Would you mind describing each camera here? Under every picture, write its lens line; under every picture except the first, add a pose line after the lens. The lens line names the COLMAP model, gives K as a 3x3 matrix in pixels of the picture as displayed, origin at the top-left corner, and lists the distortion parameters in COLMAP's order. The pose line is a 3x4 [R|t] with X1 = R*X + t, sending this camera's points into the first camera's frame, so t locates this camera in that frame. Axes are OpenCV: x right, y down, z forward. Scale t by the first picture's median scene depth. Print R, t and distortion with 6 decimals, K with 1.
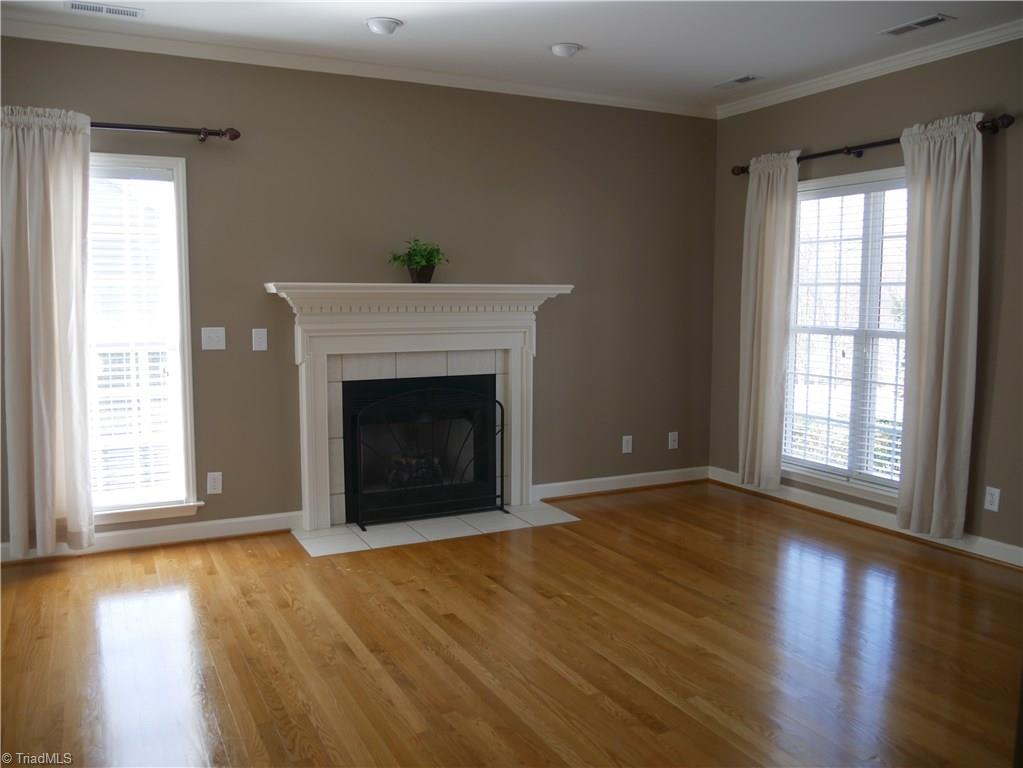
lens RADIAL K [[844.8, 0, 506.1], [0, 844.8, 387.8], [0, 0, 1]] dist [-0.059472, 0.014380]
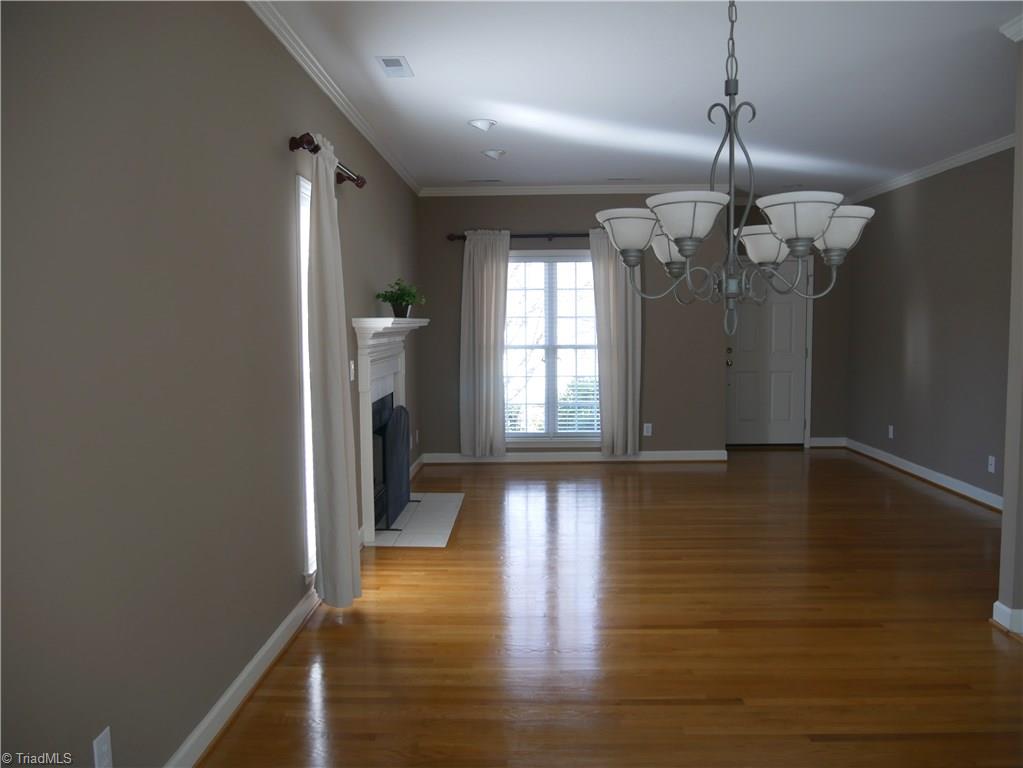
lens RADIAL K [[844.8, 0, 506.1], [0, 844.8, 387.8], [0, 0, 1]] dist [-0.059472, 0.014380]
pose [[0.473054, -0.073765, 0.877940, -1.030191], [0.110089, 0.993628, 0.024167, -0.035528], [-0.874128, 0.085220, 0.478161, 0.289724]]
